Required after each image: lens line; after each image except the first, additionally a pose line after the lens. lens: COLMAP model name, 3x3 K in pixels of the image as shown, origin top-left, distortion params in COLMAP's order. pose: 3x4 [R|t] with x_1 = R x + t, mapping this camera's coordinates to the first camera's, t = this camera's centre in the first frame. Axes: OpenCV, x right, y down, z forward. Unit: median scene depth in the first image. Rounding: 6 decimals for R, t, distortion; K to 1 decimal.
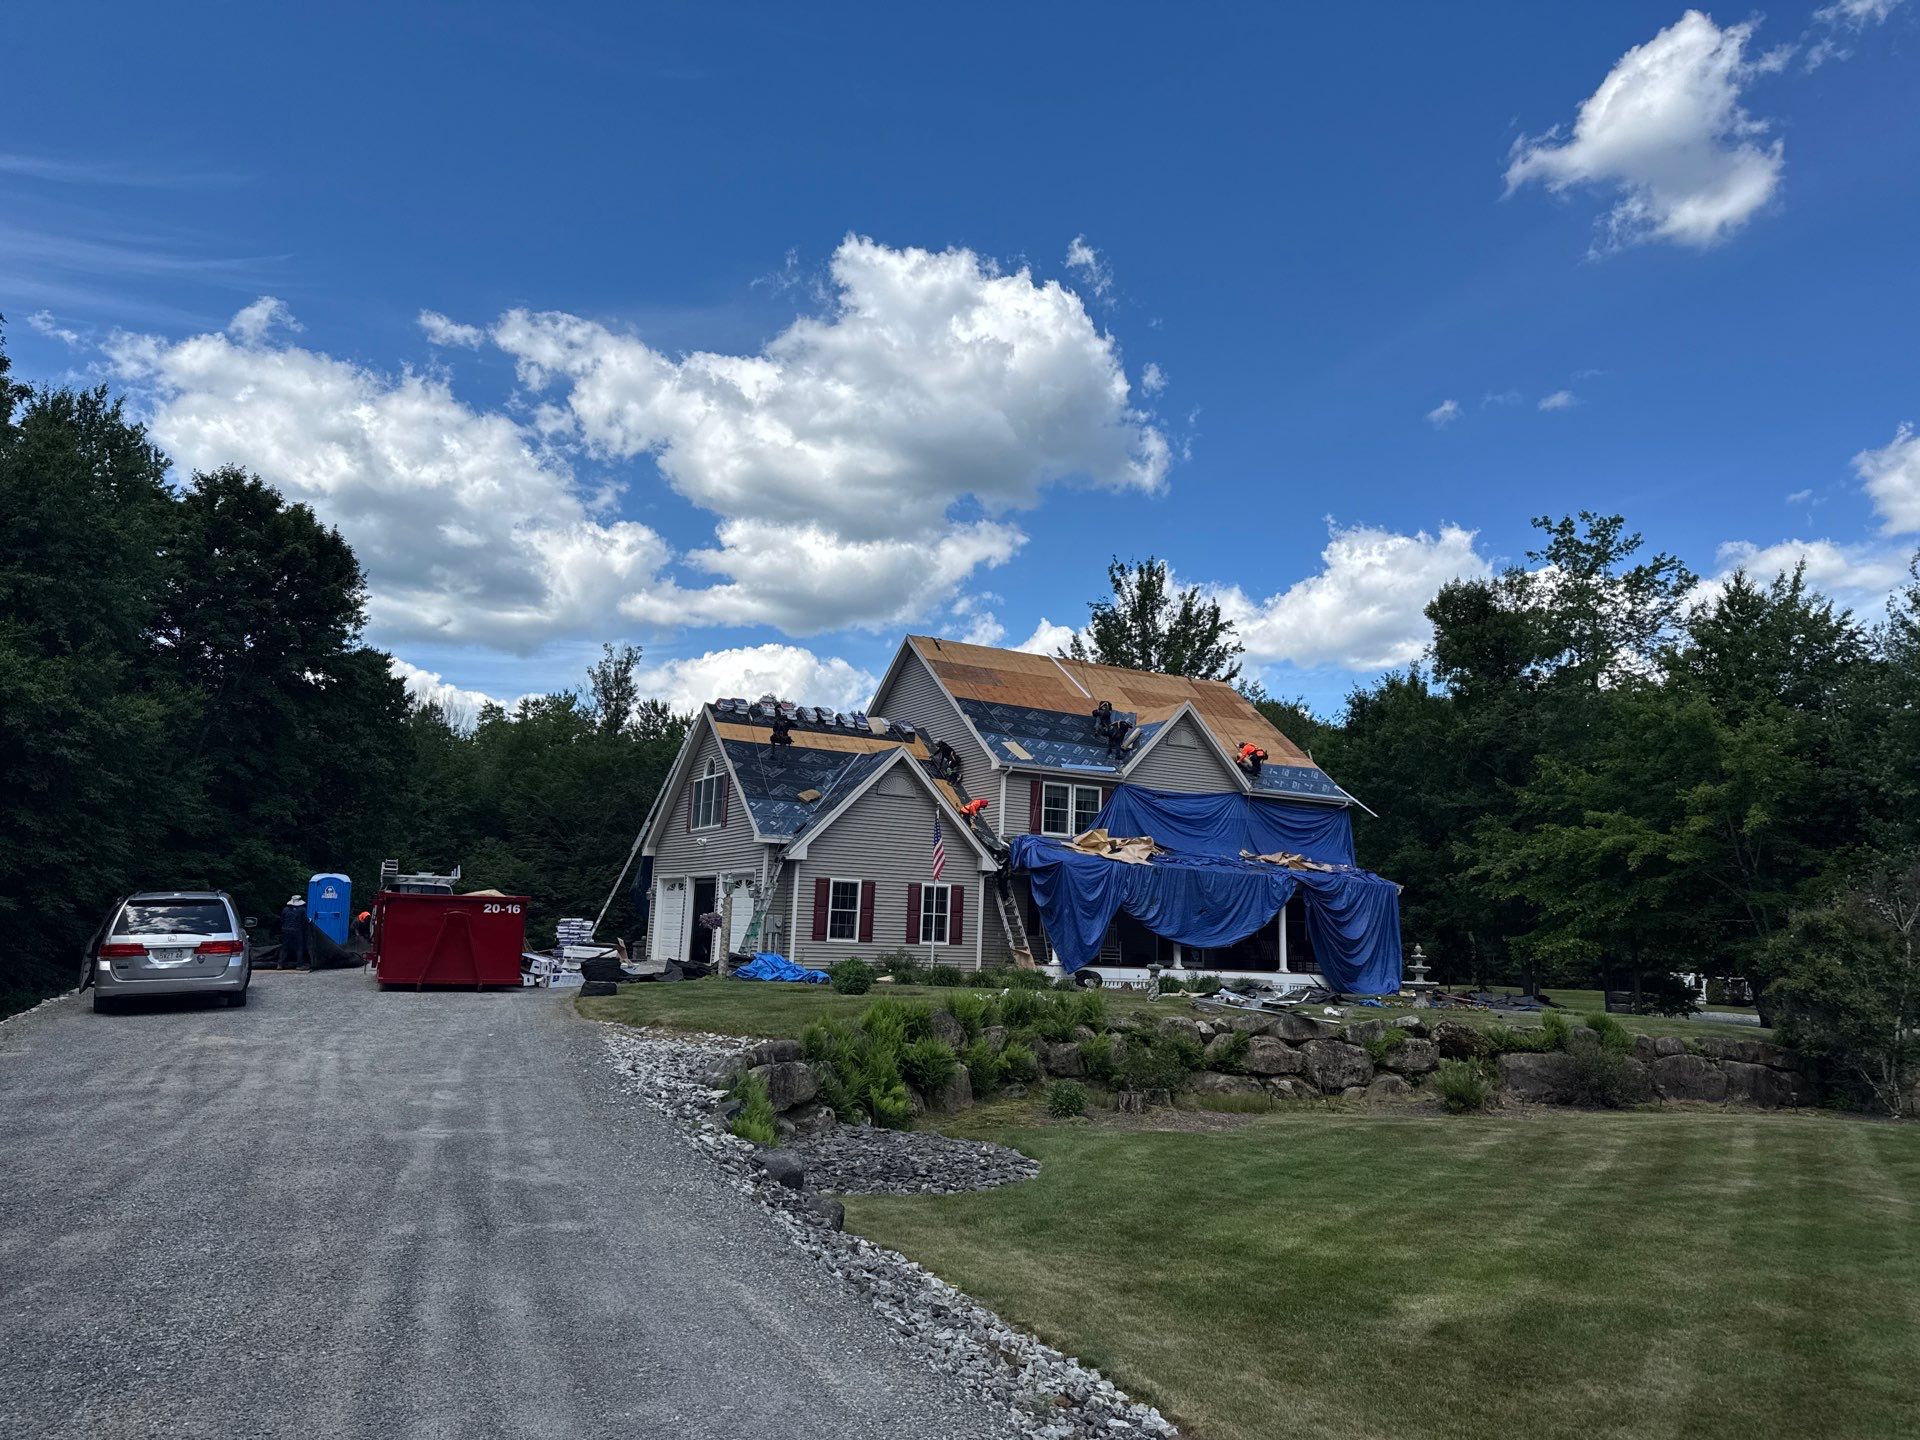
lens RADIAL K [[1248.8, 0, 965.2], [0, 1248.8, 733.8], [0, 0, 1]] dist [0.129783, -0.174437]
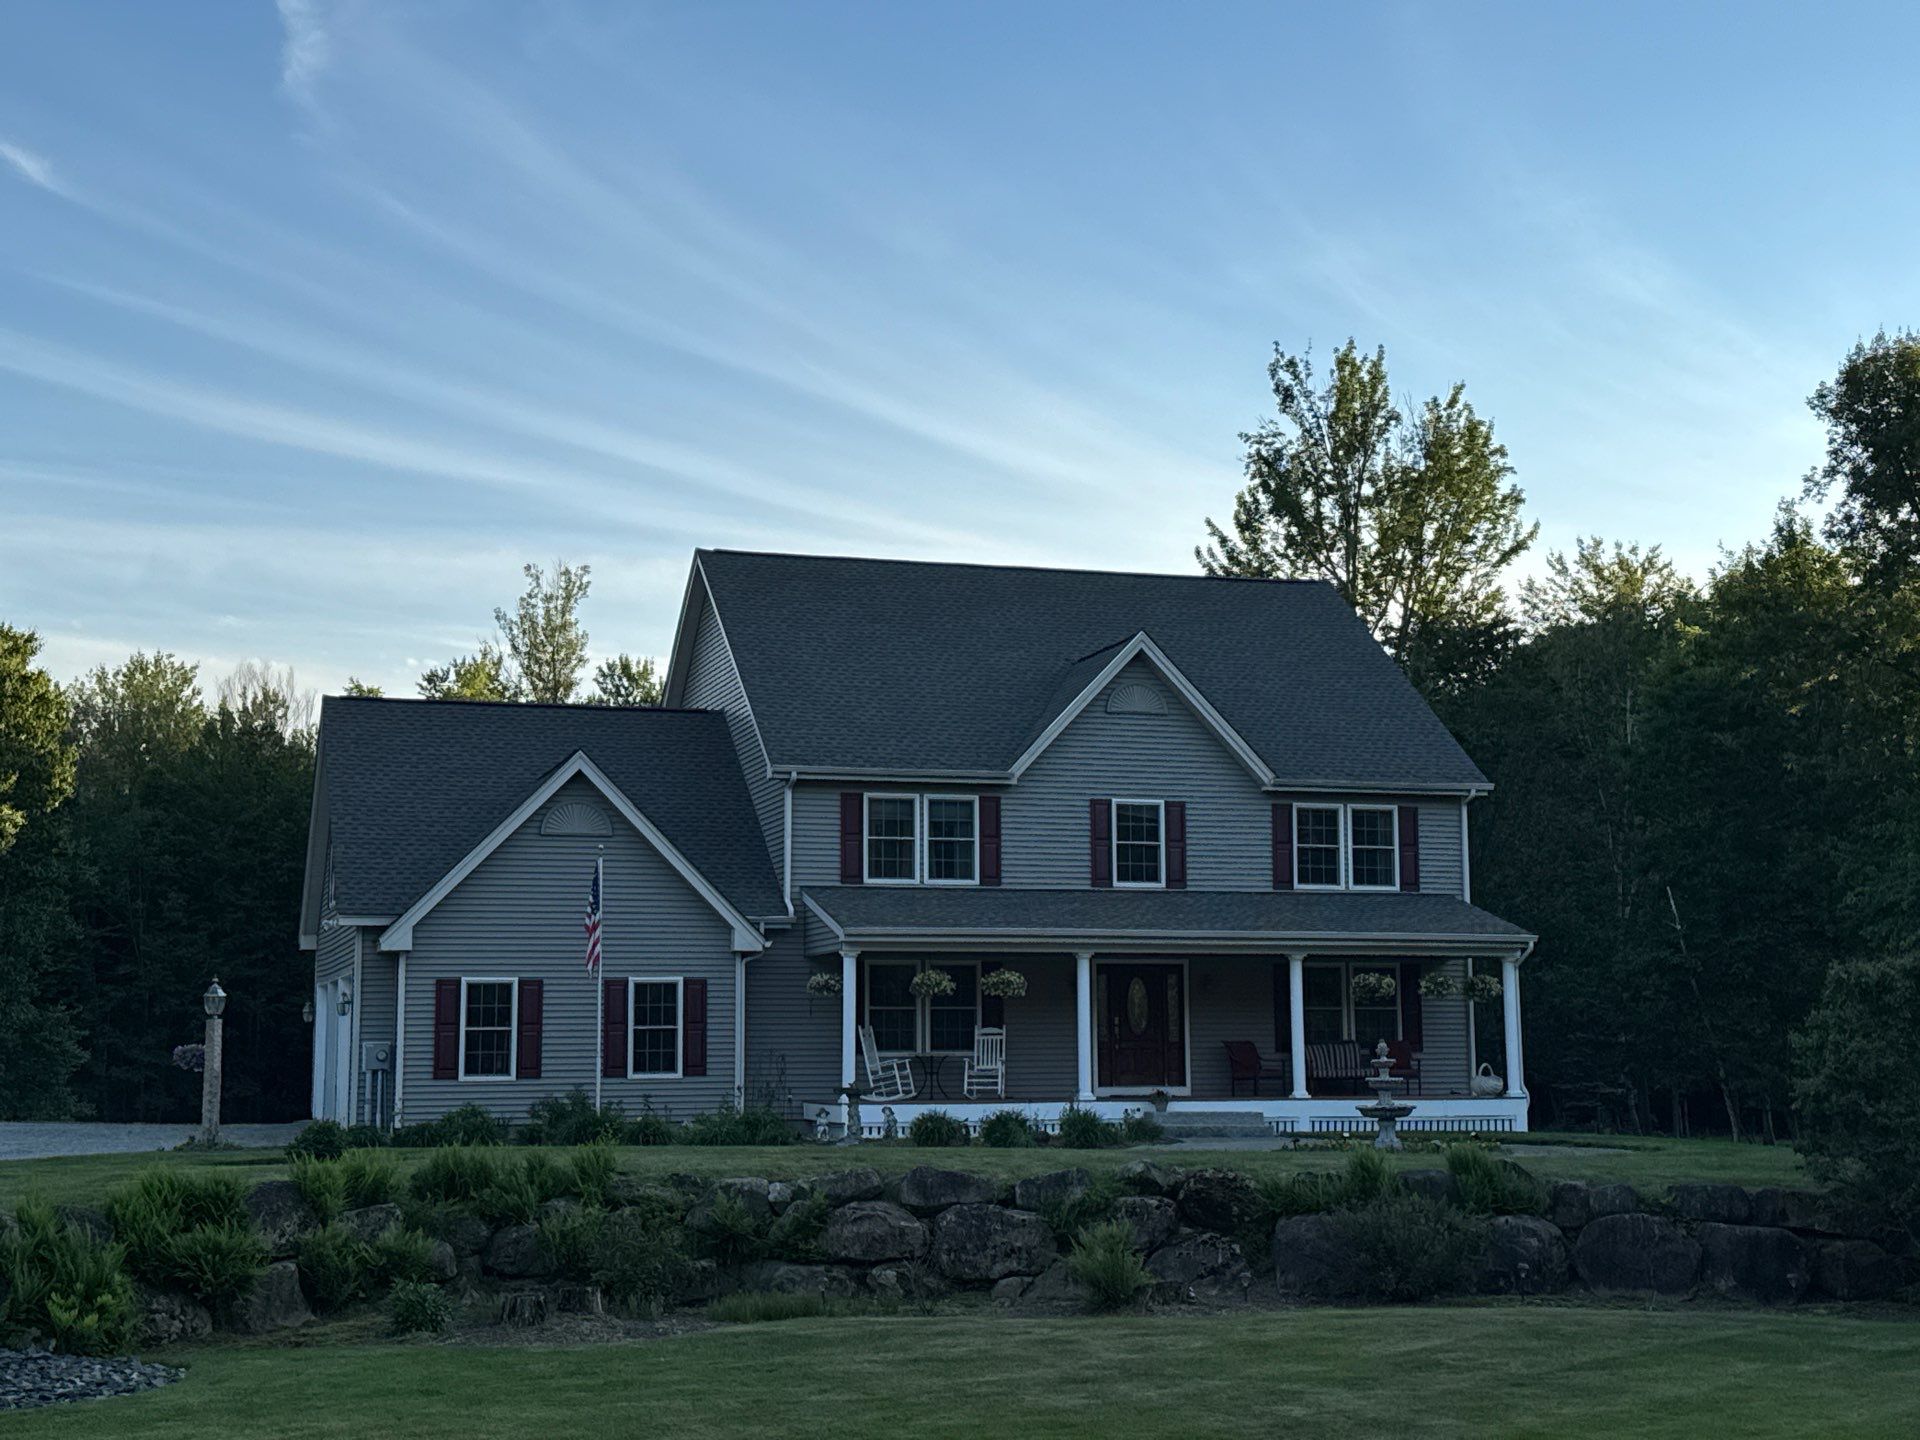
lens RADIAL K [[2388.1, 0, 921.4], [0, 2388.1, 758.2], [0, 0, 1]] dist [0.133941, -0.014302]
pose [[0.980387, -0.063813, -0.186466, 0.294040], [0.070037, 0.997180, 0.026976, -0.006616], [0.184219, -0.039506, 0.982091, -0.092679]]
